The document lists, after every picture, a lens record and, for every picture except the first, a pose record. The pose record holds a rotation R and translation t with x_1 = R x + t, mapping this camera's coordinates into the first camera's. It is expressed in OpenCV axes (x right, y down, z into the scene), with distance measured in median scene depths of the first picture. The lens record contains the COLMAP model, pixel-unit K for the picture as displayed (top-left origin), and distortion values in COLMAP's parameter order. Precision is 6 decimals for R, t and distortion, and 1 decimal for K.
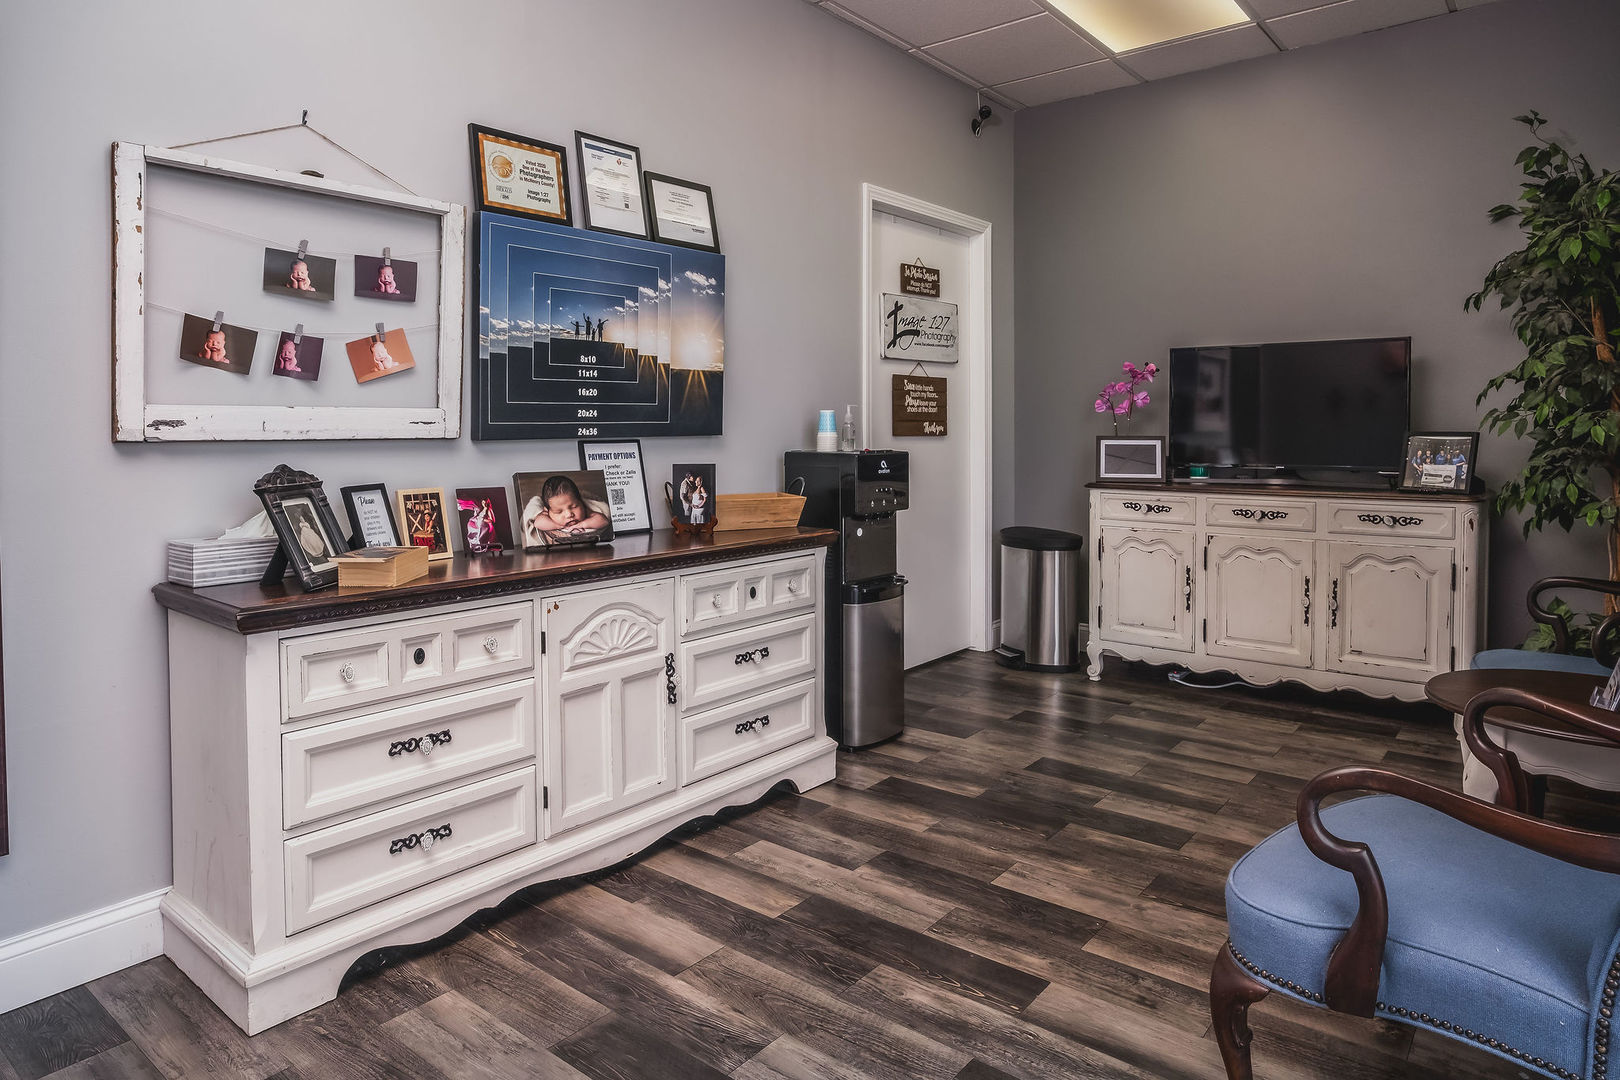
lens RADIAL K [[981.1, 0, 812.7], [0, 981.1, 452.4], [0, 0, 1]] dist [-0.026939, 0.001639]
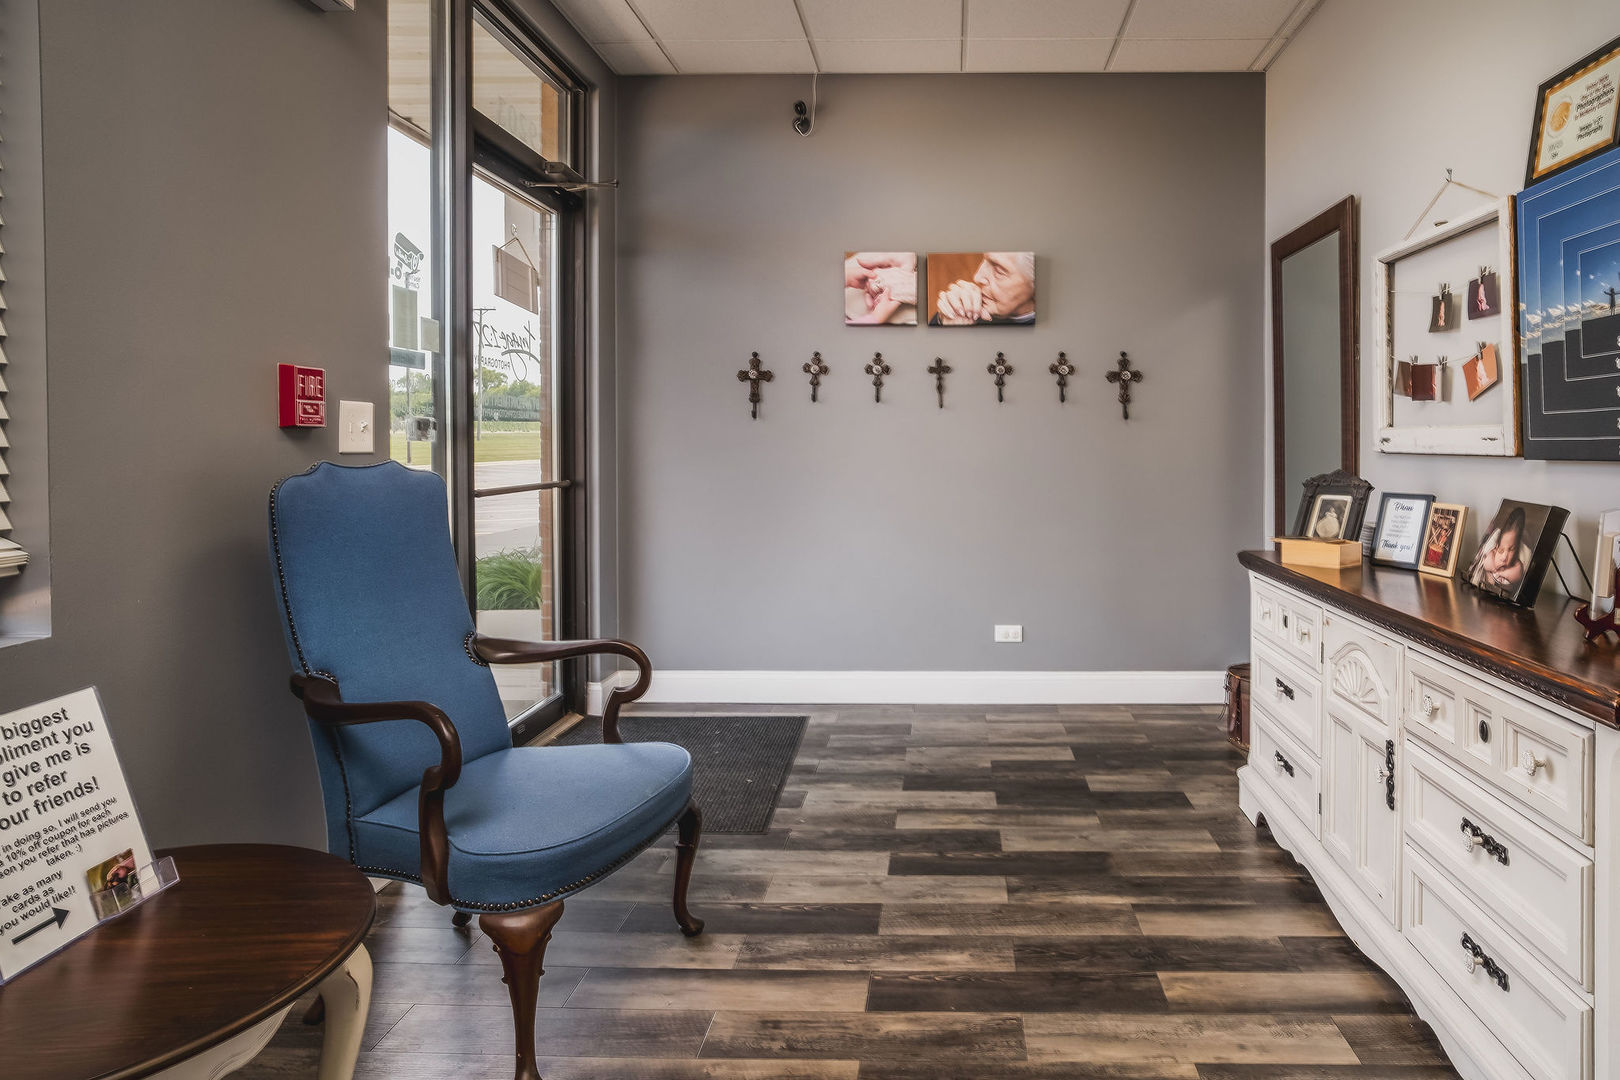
lens RADIAL K [[946.1, 0, 908.3], [0, 946.1, 440.0], [0, 0, 1]] dist [-0.026175, 0.013574]
pose [[-0.798026, 0.001302, -0.602622, 0.694366], [-0.012048, 0.999763, 0.018115, -0.043714], [0.602503, 0.021717, -0.797821, 1.574544]]
